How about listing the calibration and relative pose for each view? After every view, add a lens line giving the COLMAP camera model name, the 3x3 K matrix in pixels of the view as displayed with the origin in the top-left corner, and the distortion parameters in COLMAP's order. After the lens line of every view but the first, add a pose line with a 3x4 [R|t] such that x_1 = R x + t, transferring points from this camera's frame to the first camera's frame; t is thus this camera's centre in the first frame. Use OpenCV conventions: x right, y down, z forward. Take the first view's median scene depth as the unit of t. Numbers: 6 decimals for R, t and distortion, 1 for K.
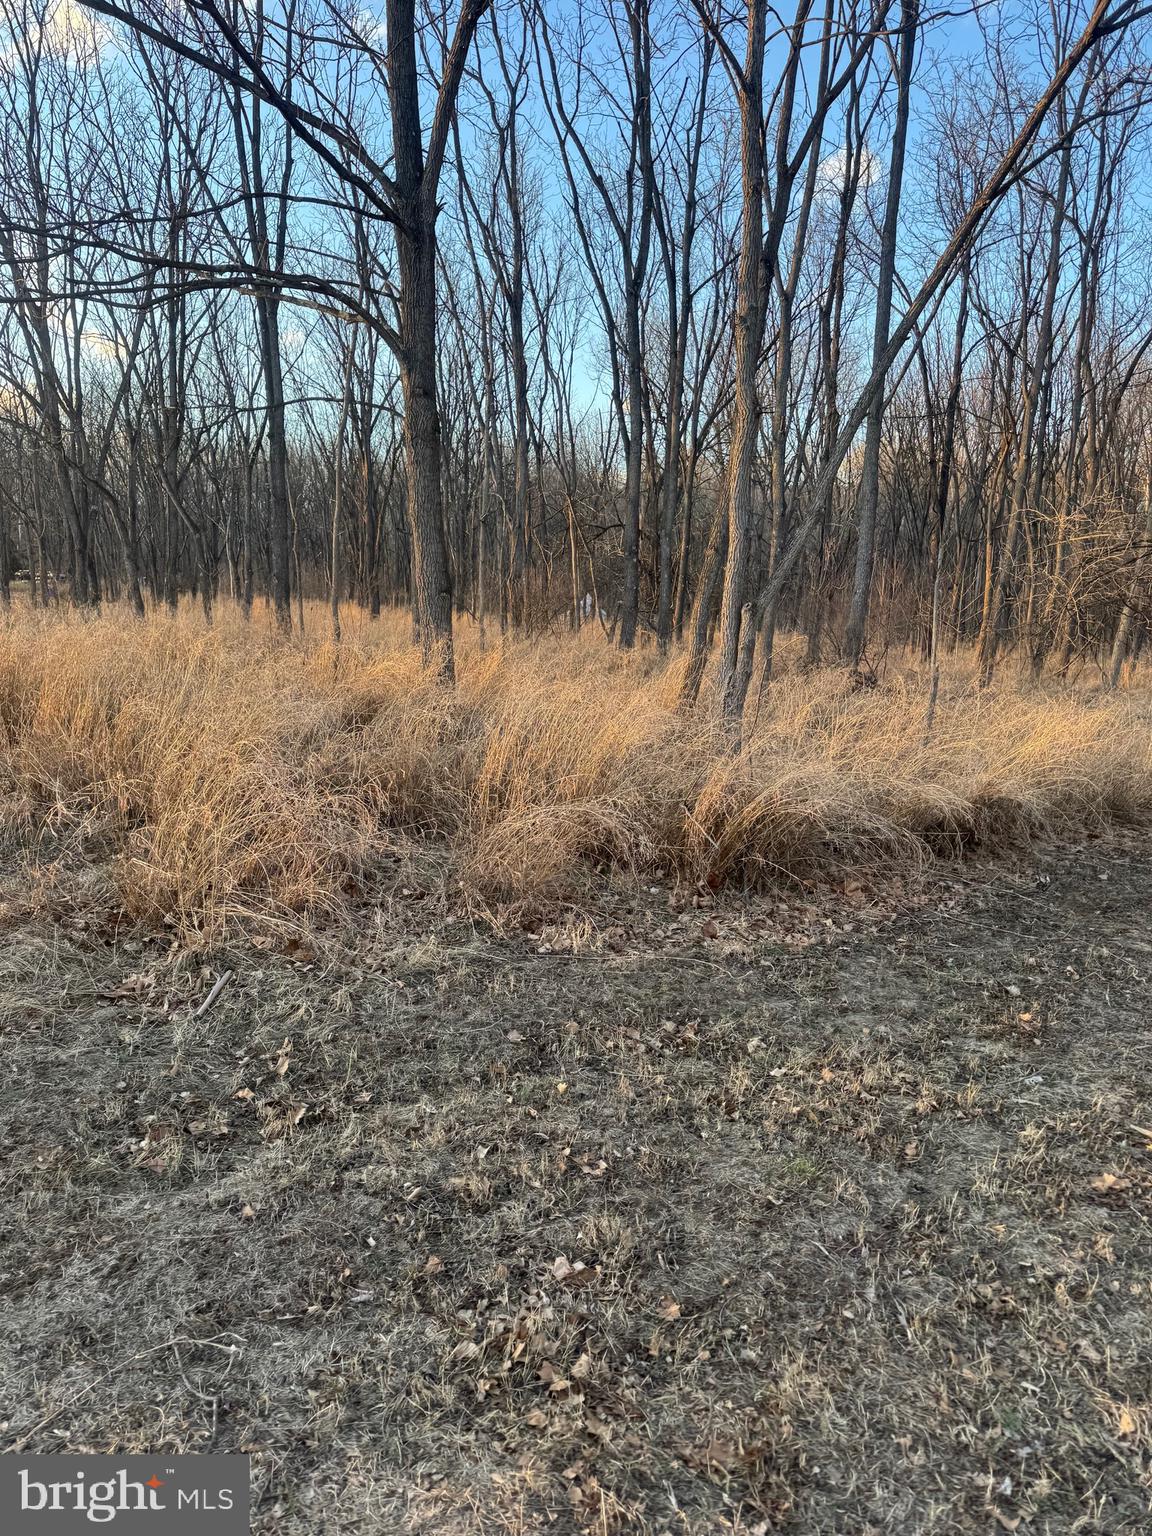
lens RADIAL K [[1080.5, 0, 581.6], [0, 1080.5, 761.3], [0, 0, 1]] dist [0.057161, -0.063809]
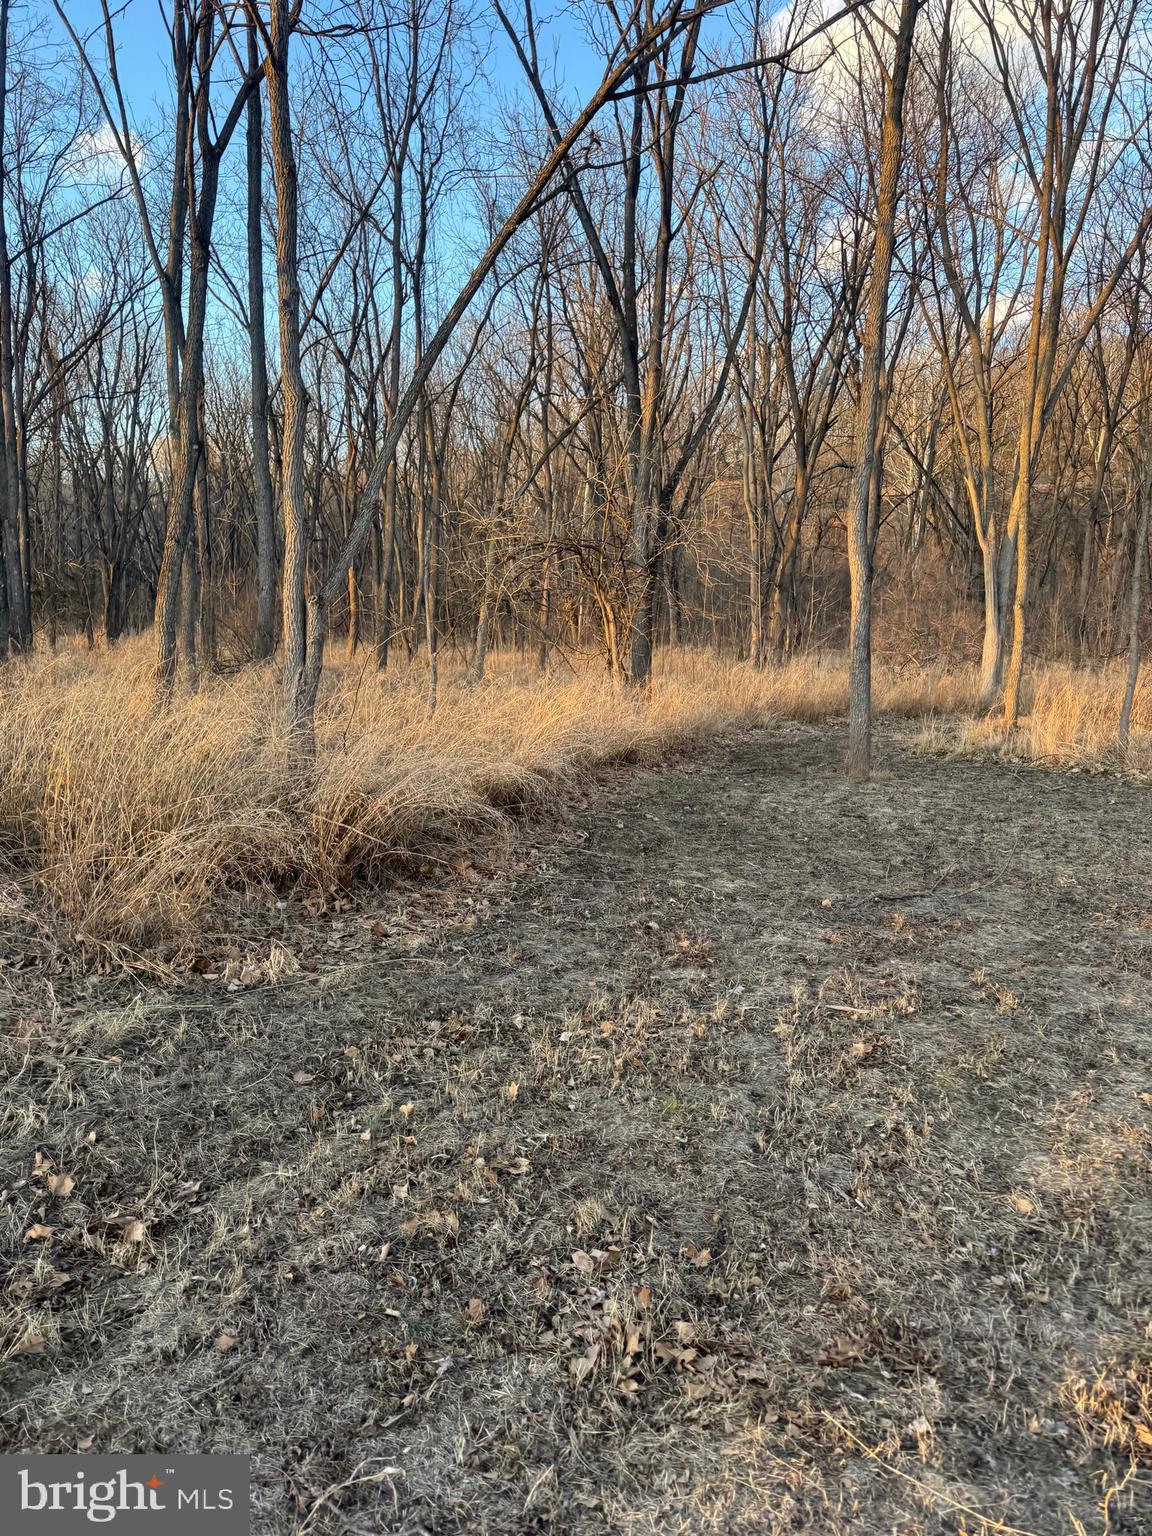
lens RADIAL K [[1080.5, 0, 581.7], [0, 1080.5, 767.7], [0, 0, 1]] dist [0.057161, -0.063809]
pose [[0.833931, -0.118157, 0.539072, -0.294576], [0.114223, 0.992614, 0.040867, -0.009840], [-0.539919, 0.027494, 0.841268, 0.097542]]
